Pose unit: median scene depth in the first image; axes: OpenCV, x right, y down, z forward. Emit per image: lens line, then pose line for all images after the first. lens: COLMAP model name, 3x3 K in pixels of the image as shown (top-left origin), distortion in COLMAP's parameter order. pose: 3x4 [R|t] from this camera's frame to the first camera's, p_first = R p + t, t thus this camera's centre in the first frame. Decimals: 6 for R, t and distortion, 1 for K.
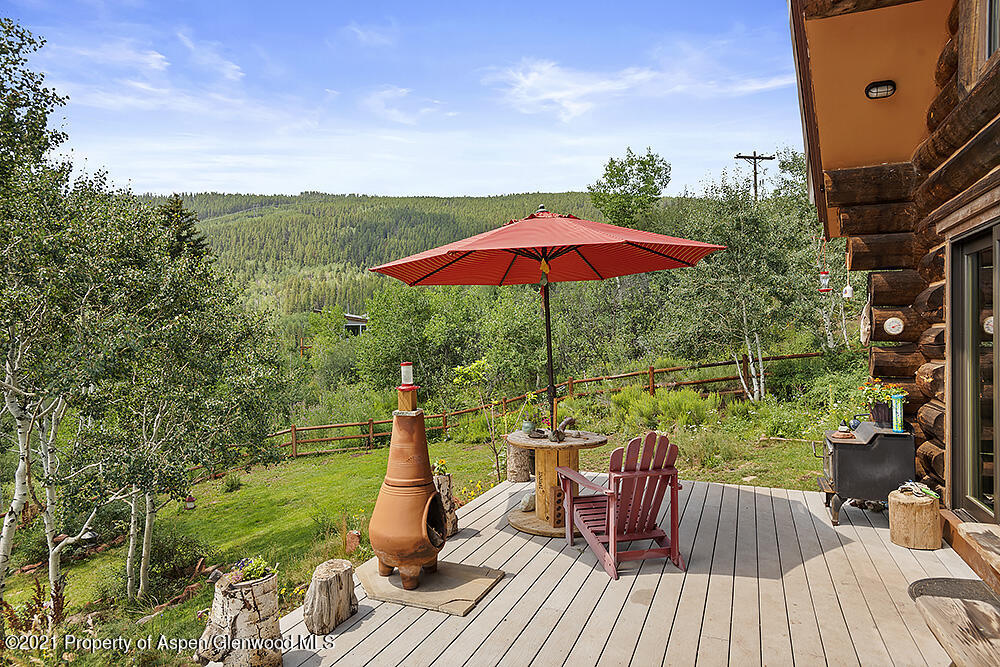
lens RADIAL K [[626.3, 0, 503.5], [0, 626.3, 329.9], [0, 0, 1]] dist [0.002890, -0.001111]
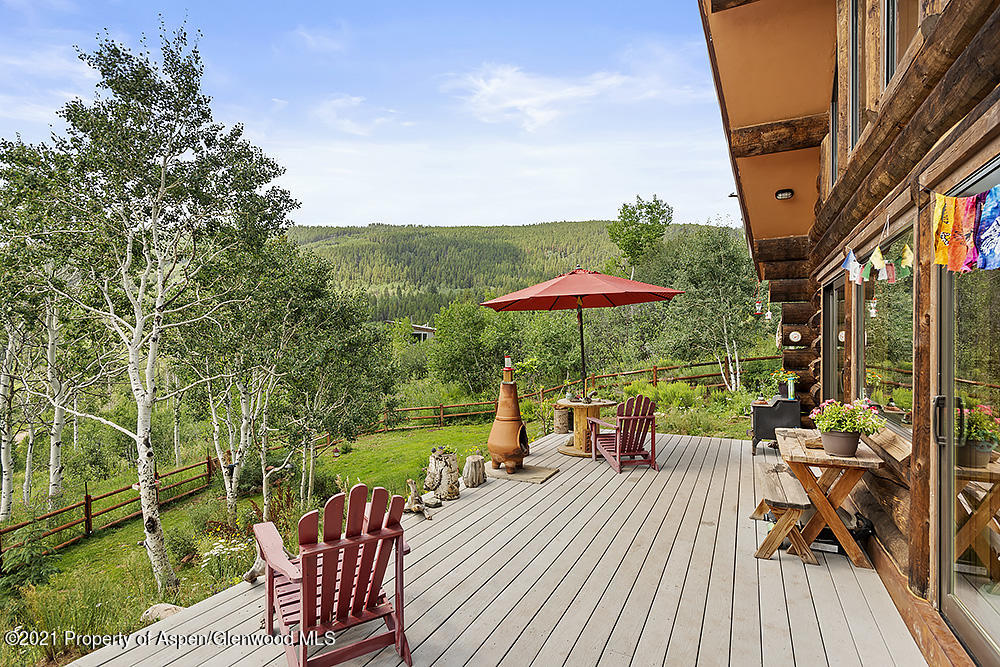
lens RADIAL K [[525.2, 0, 496.3], [0, 525.2, 337.0], [0, 0, 1]] dist [0.002856, 0.001284]
pose [[0.997306, 0.002312, -0.073316, -0.044179], [-0.002310, 0.999997, 0.000112, -0.002906], [0.073316, 0.000057, 0.997309, -0.351081]]
